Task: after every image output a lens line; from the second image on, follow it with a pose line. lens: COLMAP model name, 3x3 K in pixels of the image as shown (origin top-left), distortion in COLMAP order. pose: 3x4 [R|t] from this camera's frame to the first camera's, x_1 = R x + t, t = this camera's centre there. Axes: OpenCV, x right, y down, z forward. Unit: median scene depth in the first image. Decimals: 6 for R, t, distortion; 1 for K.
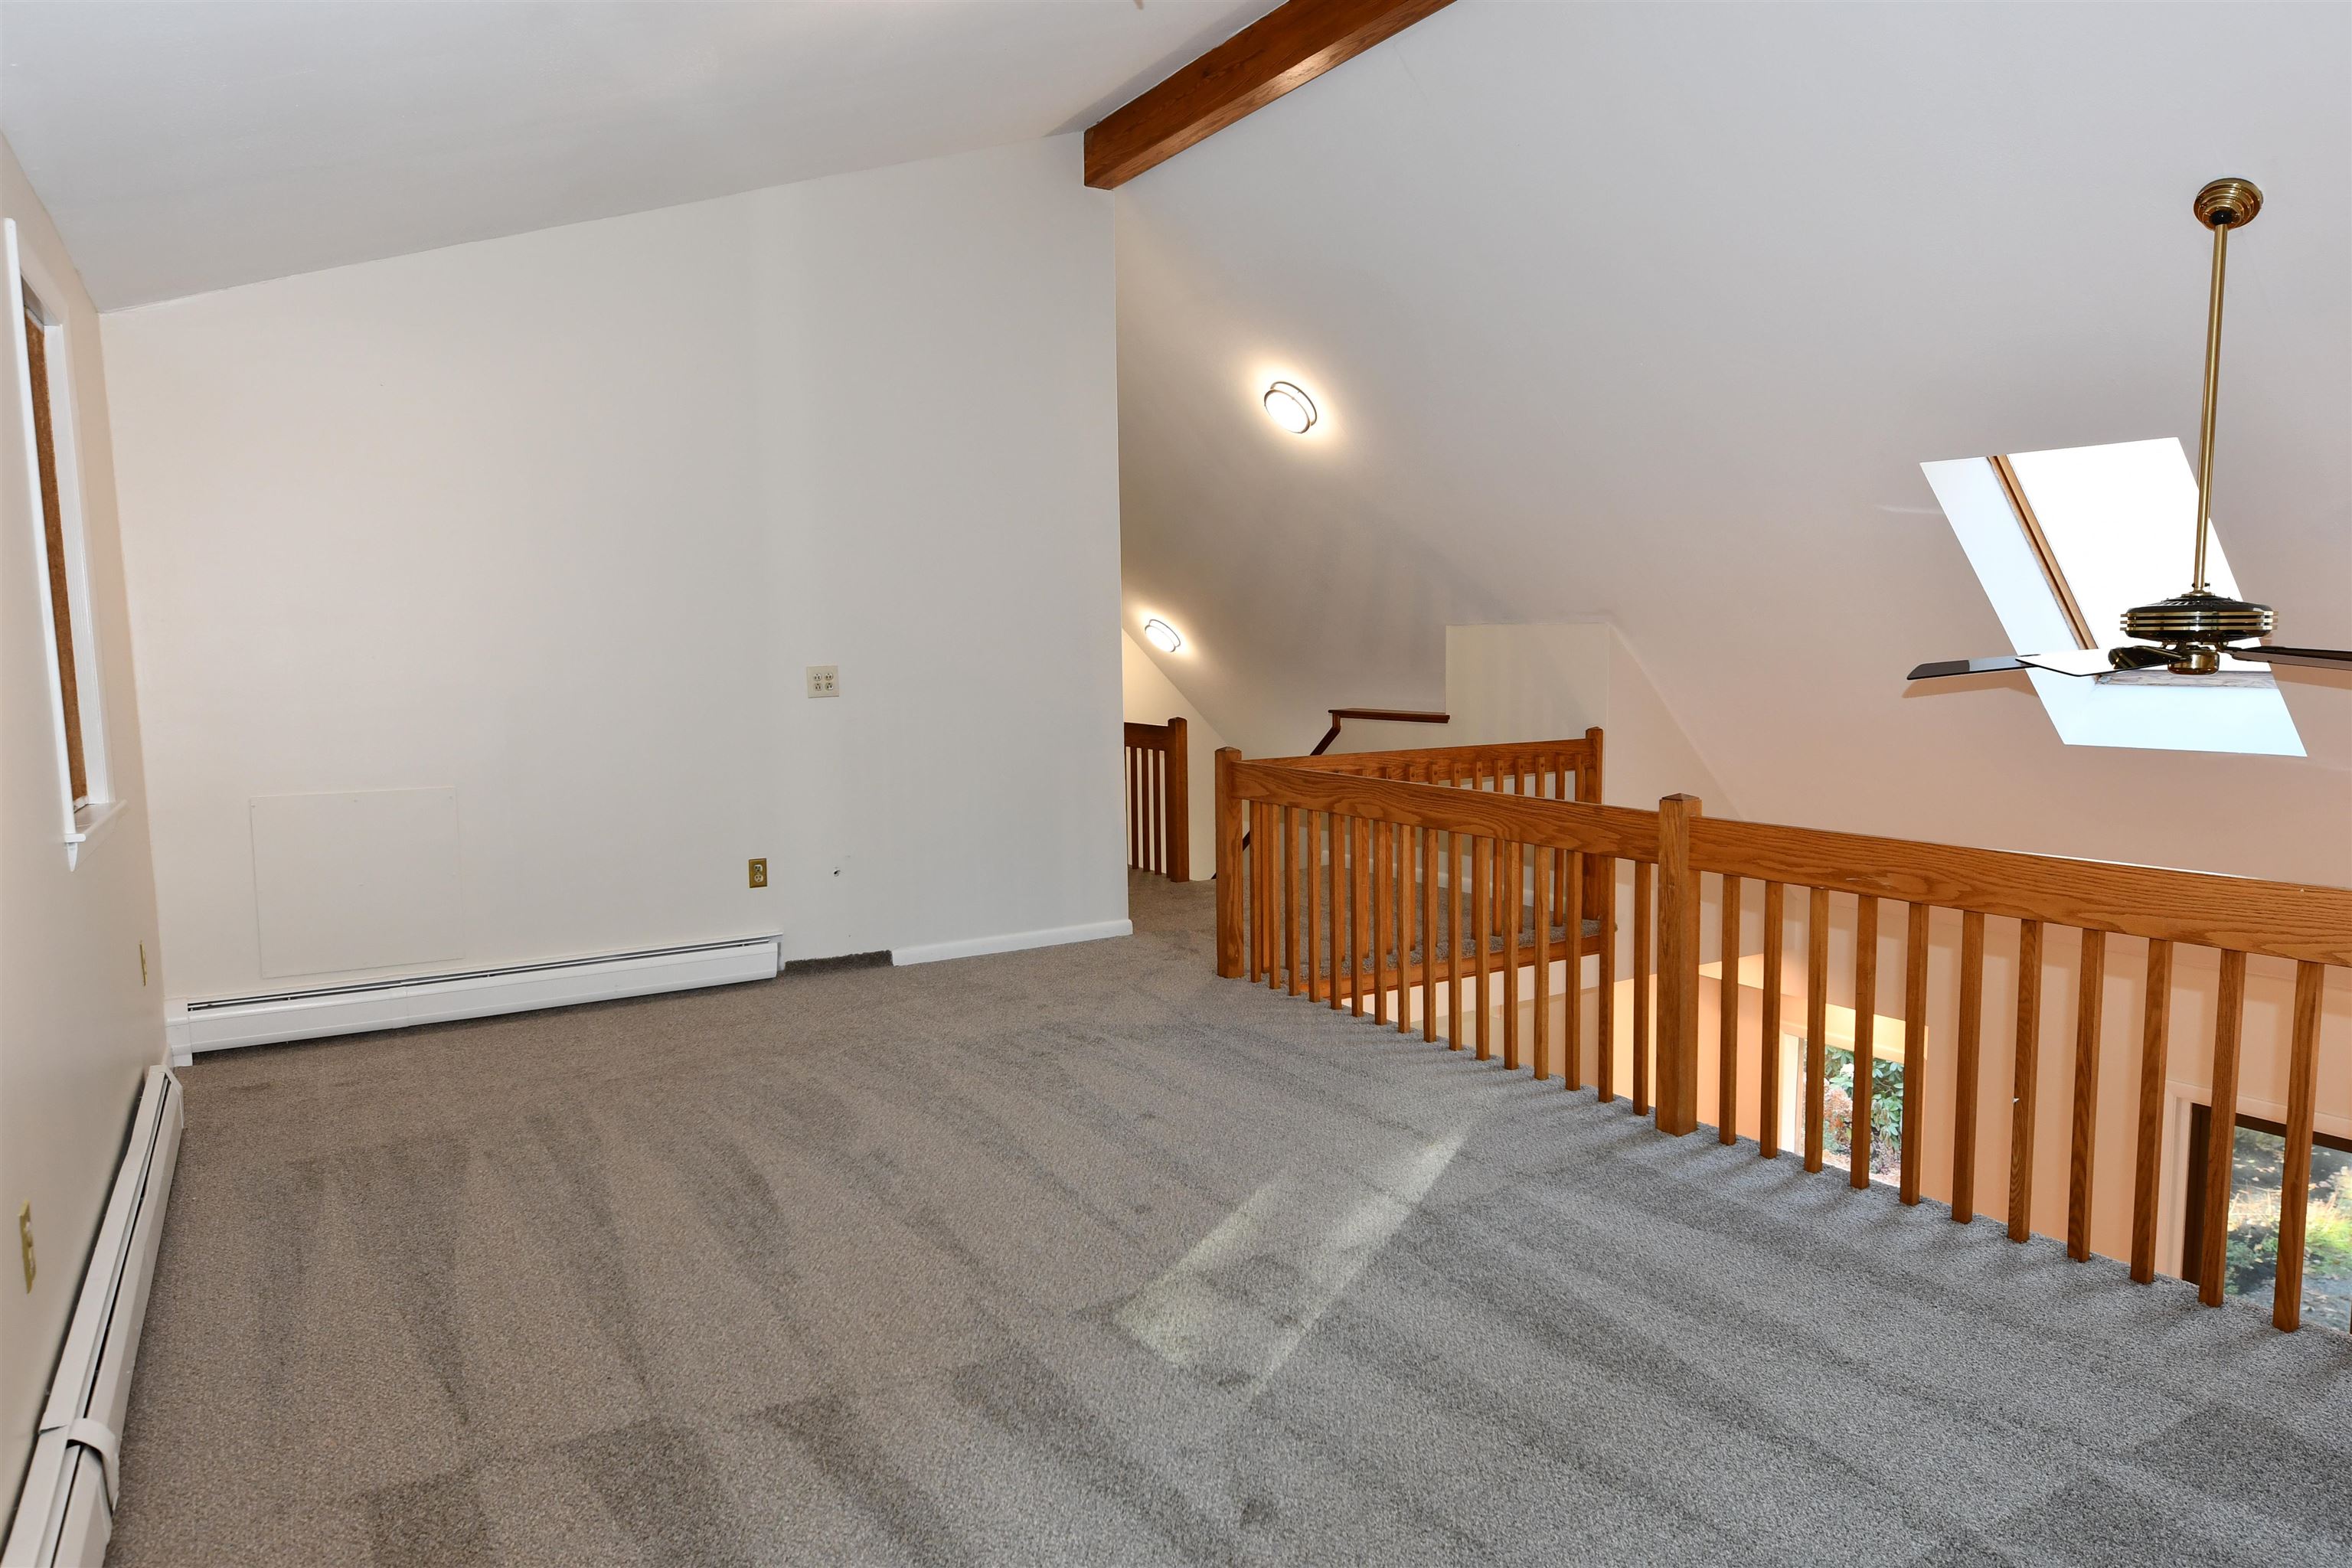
lens RADIAL K [[1449.5, 0, 1182.6], [0, 1449.5, 798.2], [0, 0, 1]] dist [-0.003195, -0.000692]
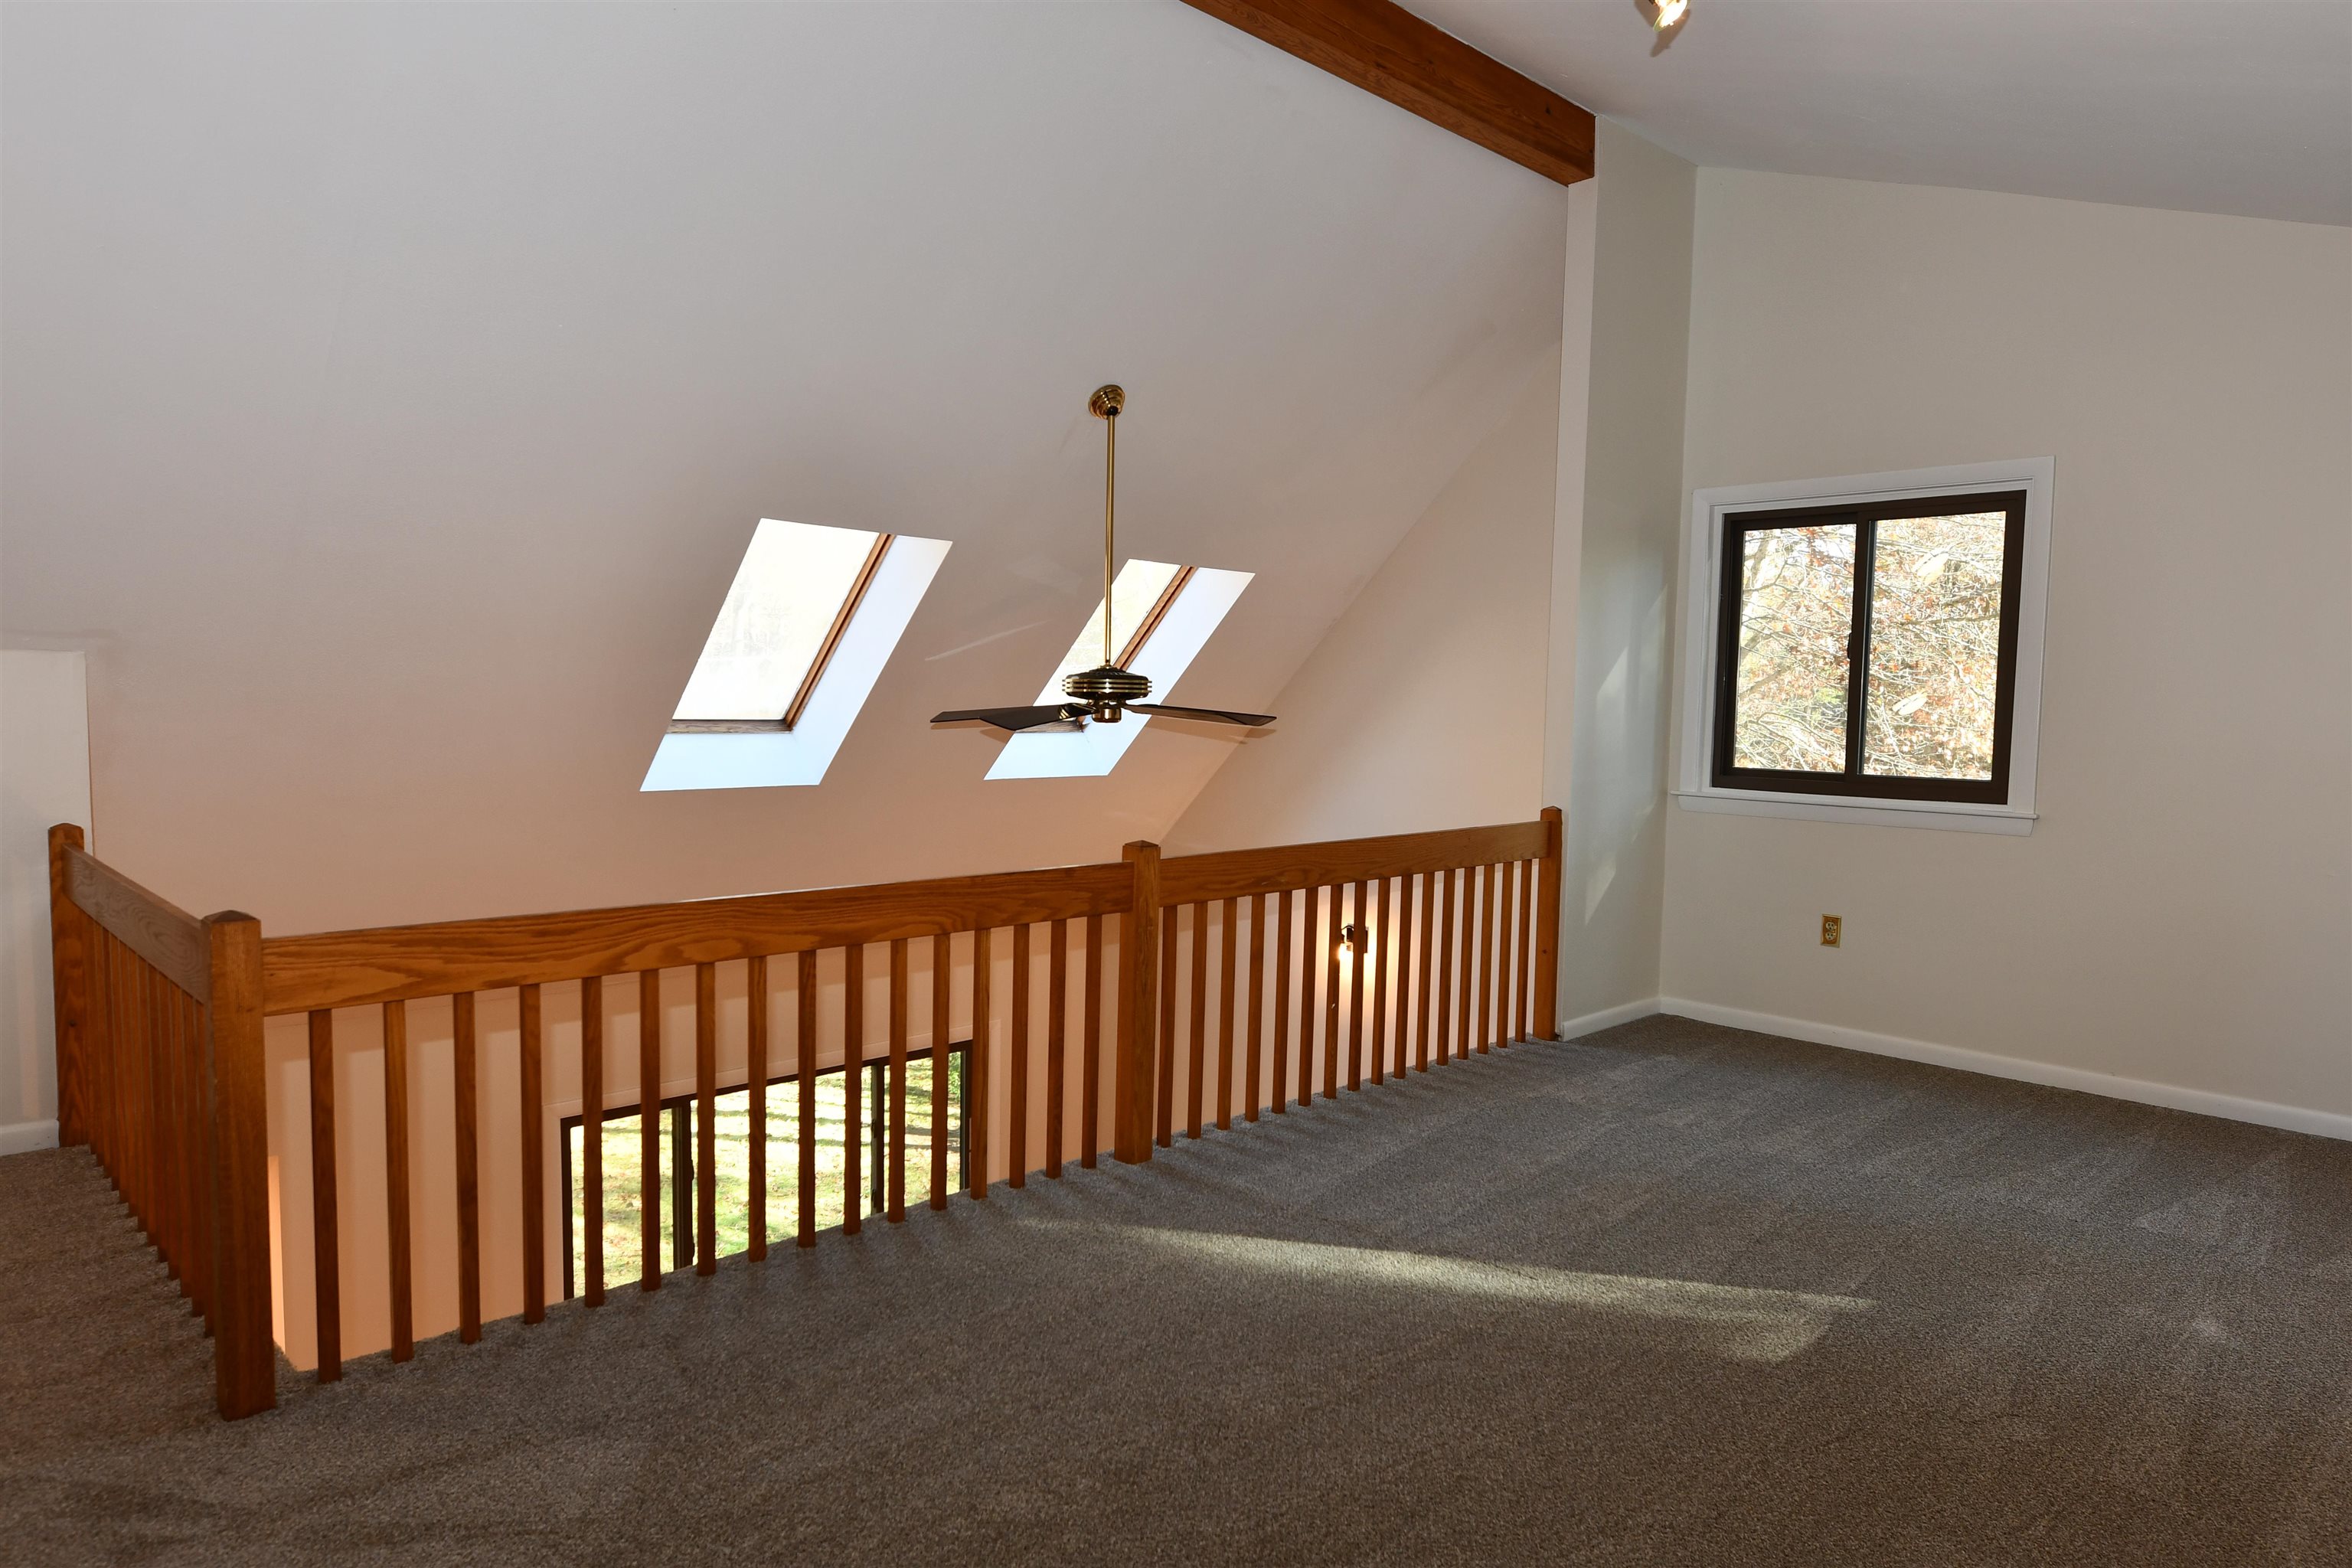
lens RADIAL K [[1449.5, 0, 1182.6], [0, 1449.5, 798.2], [0, 0, 1]] dist [-0.003195, -0.000692]
pose [[-0.182635, -0.055671, 0.981603, -0.713246], [0.103077, 0.991809, 0.075428, -0.112336], [-0.977763, 0.114956, -0.175401, 1.186745]]
